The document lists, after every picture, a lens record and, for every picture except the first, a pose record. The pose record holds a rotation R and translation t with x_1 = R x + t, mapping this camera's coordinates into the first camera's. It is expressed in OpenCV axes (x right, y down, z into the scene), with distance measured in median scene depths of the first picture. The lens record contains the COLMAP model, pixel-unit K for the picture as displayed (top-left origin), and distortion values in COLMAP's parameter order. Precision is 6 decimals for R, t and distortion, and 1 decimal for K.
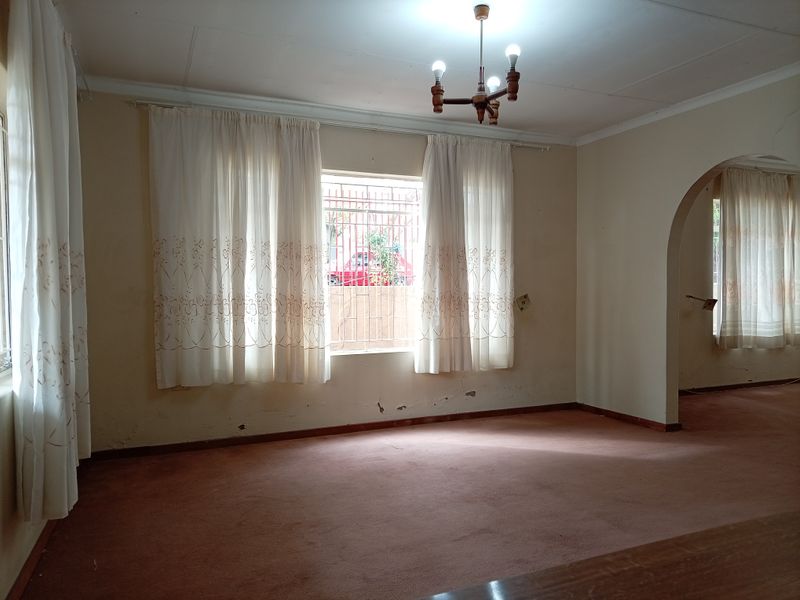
lens RADIAL K [[599.6, 0, 397.5], [0, 599.6, 300.9], [0, 0, 1]] dist [0.005725, -0.041721]
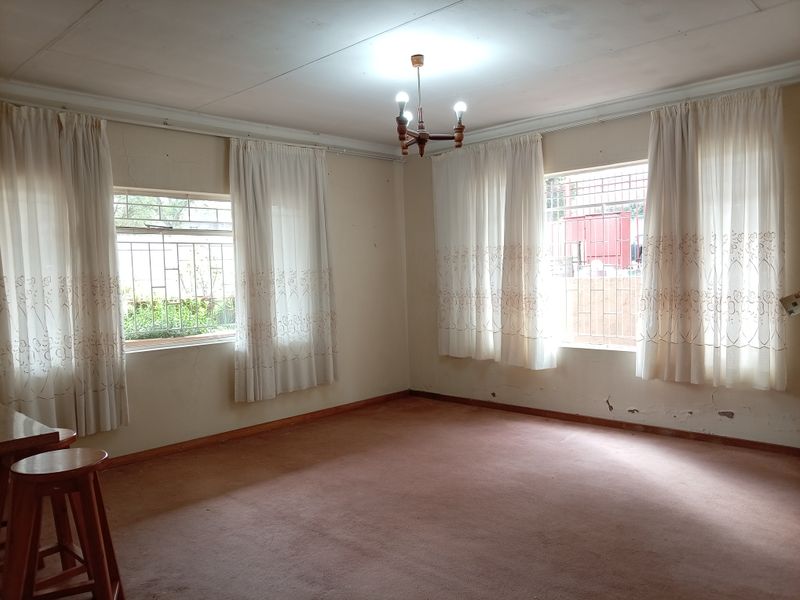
lens RADIAL K [[599.6, 0, 394.8], [0, 599.6, 303.6], [0, 0, 1]] dist [0.005725, -0.041721]
pose [[0.386679, 0.041635, -0.921274, 0.700437], [0.008125, 0.998788, 0.048549, -0.037014], [0.922178, -0.026258, 0.385872, 0.288829]]
